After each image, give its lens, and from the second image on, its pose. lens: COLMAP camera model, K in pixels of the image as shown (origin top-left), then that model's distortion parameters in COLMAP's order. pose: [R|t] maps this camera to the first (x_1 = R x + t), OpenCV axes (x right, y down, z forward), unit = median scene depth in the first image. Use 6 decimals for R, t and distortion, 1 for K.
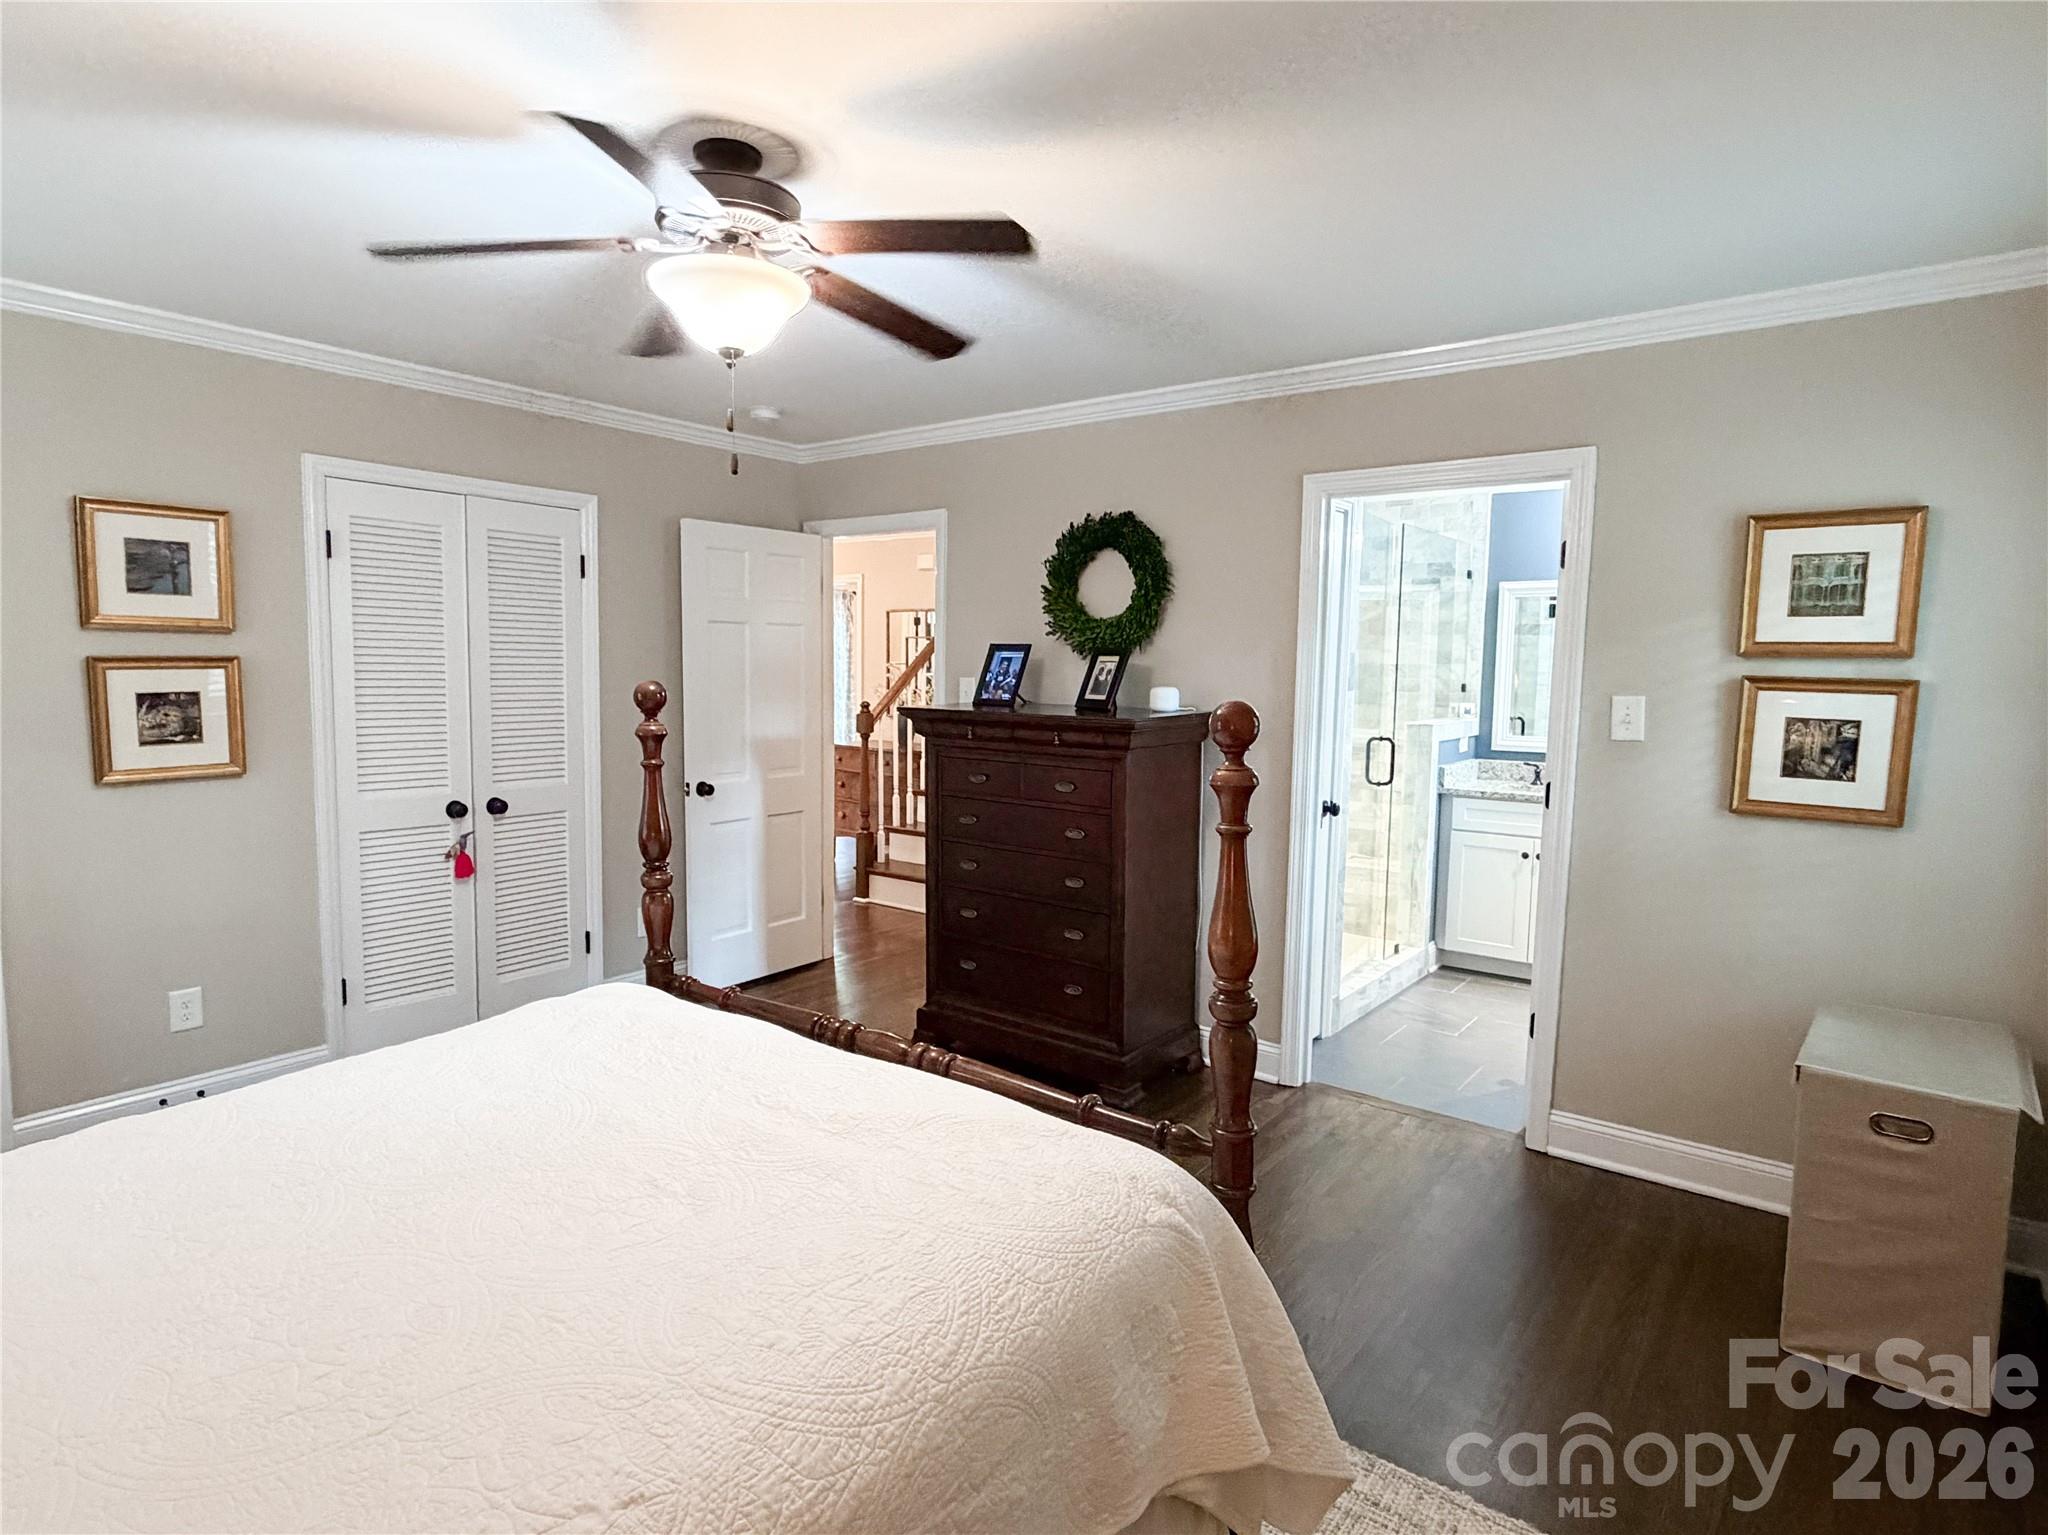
lens RADIAL K [[1101.3, 0, 1018.1], [0, 1101.3, 765.5], [0, 0, 1]] dist [-0.001063, -0.000048]
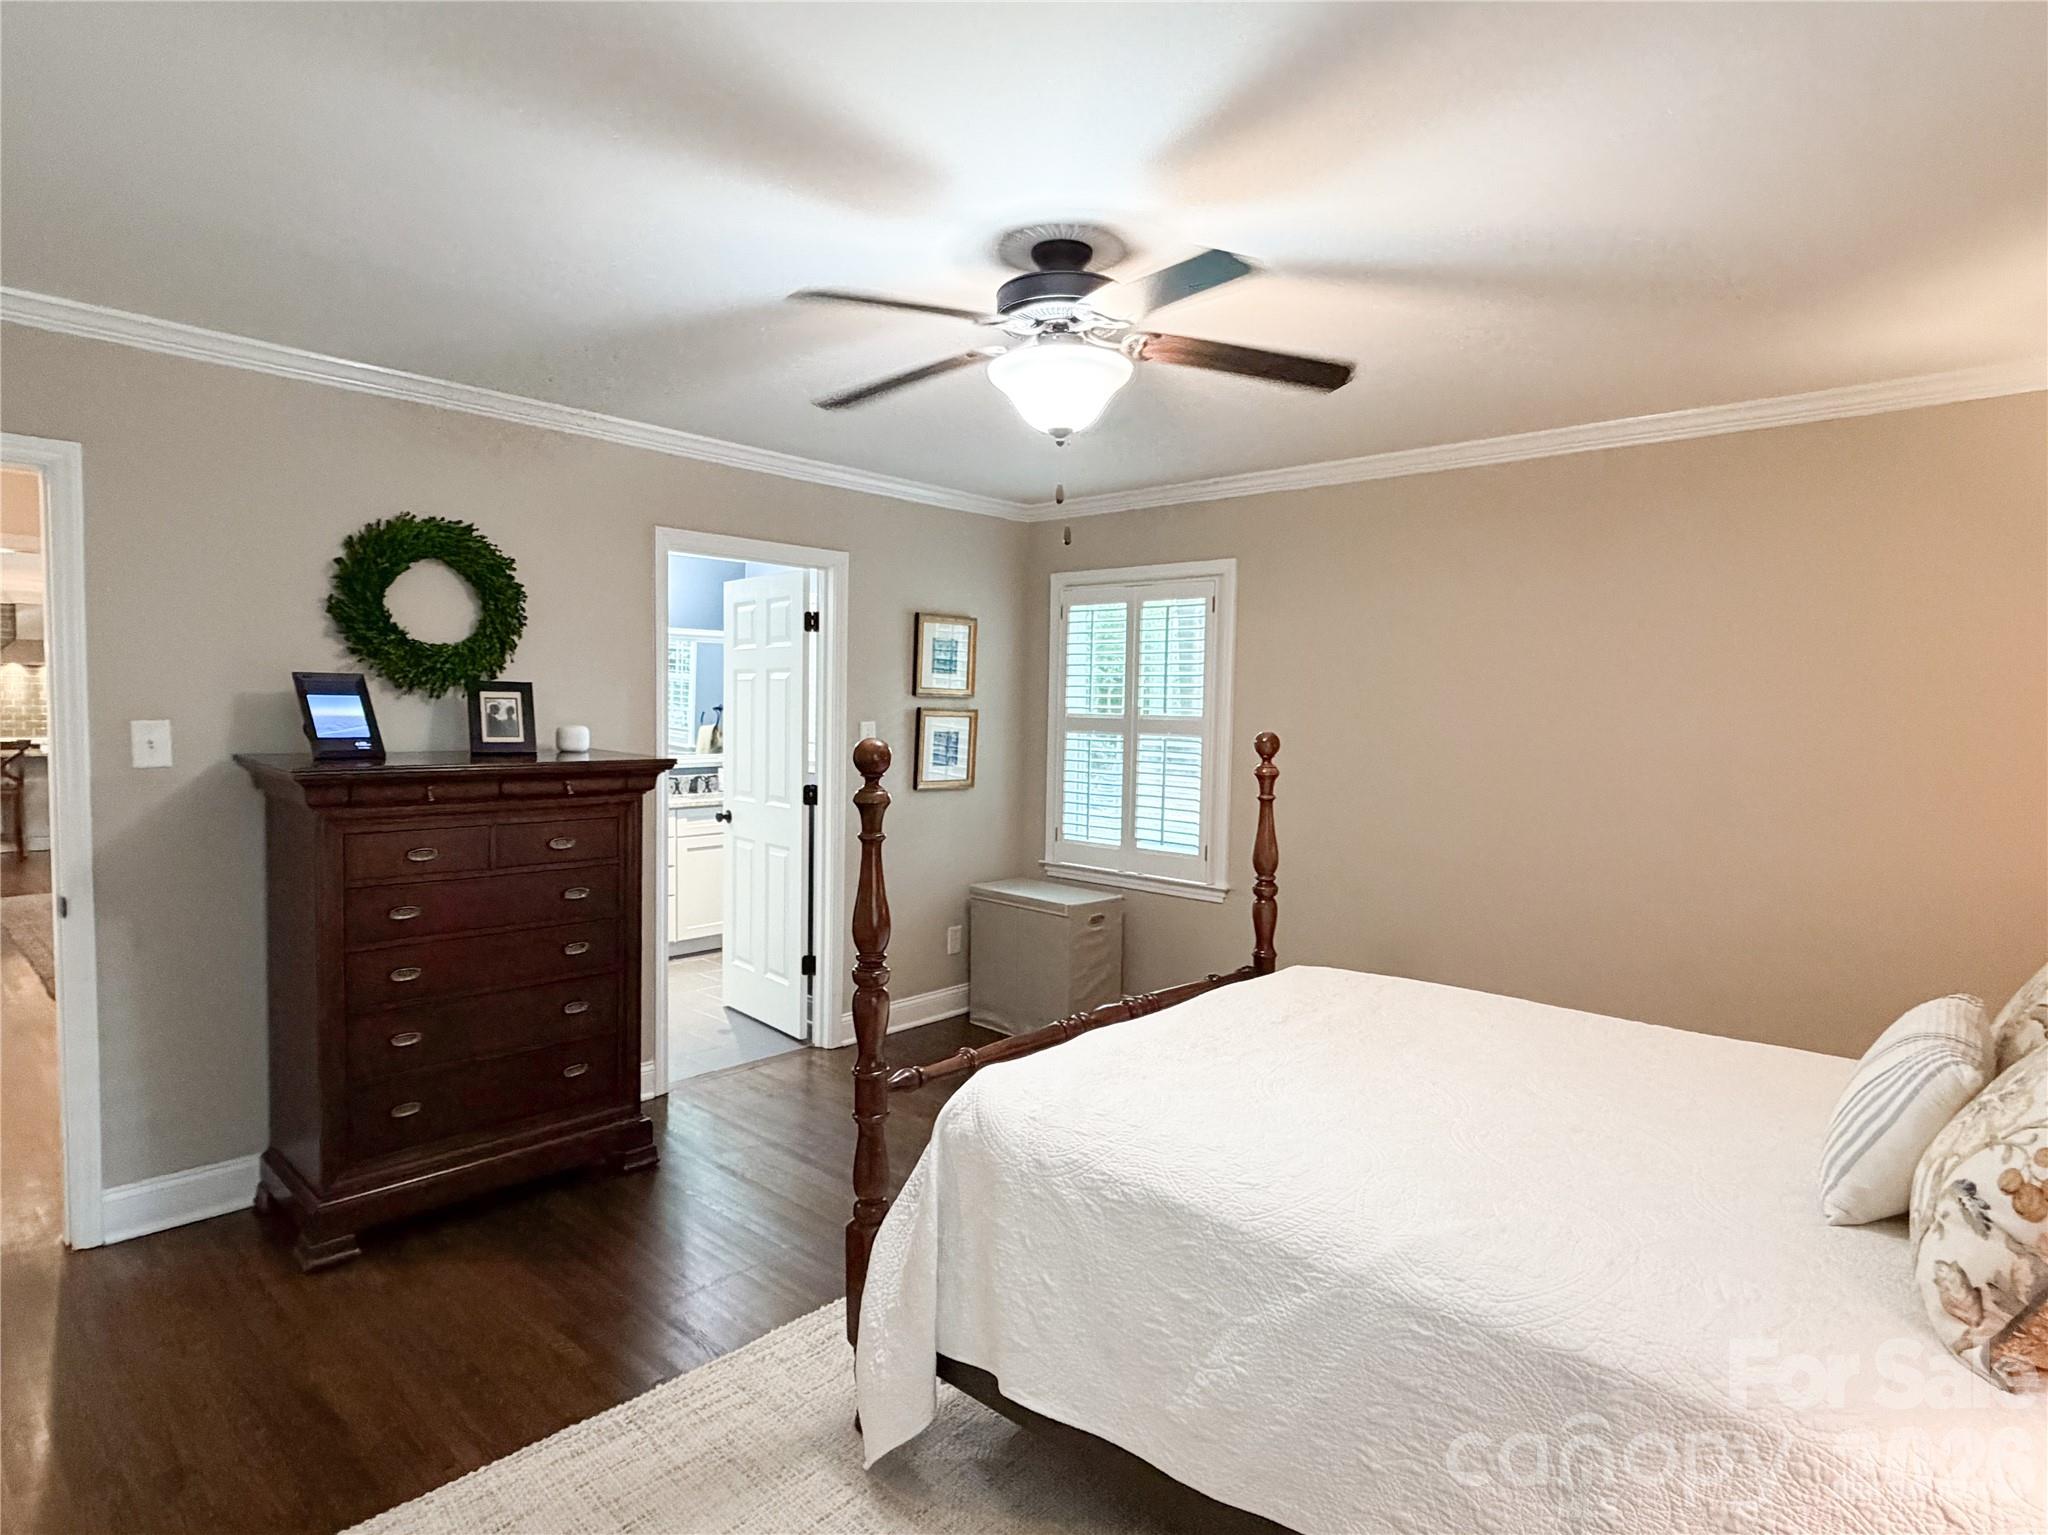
lens RADIAL K [[1101.3, 0, 1018.1], [0, 1101.3, 765.5], [0, 0, 1]] dist [-0.001063, -0.000048]
pose [[0.114524, -0.064864, 0.991301, -0.882693], [0.077209, 0.995429, 0.056214, -0.071610], [-0.990416, 0.070099, 0.119009, 0.602559]]
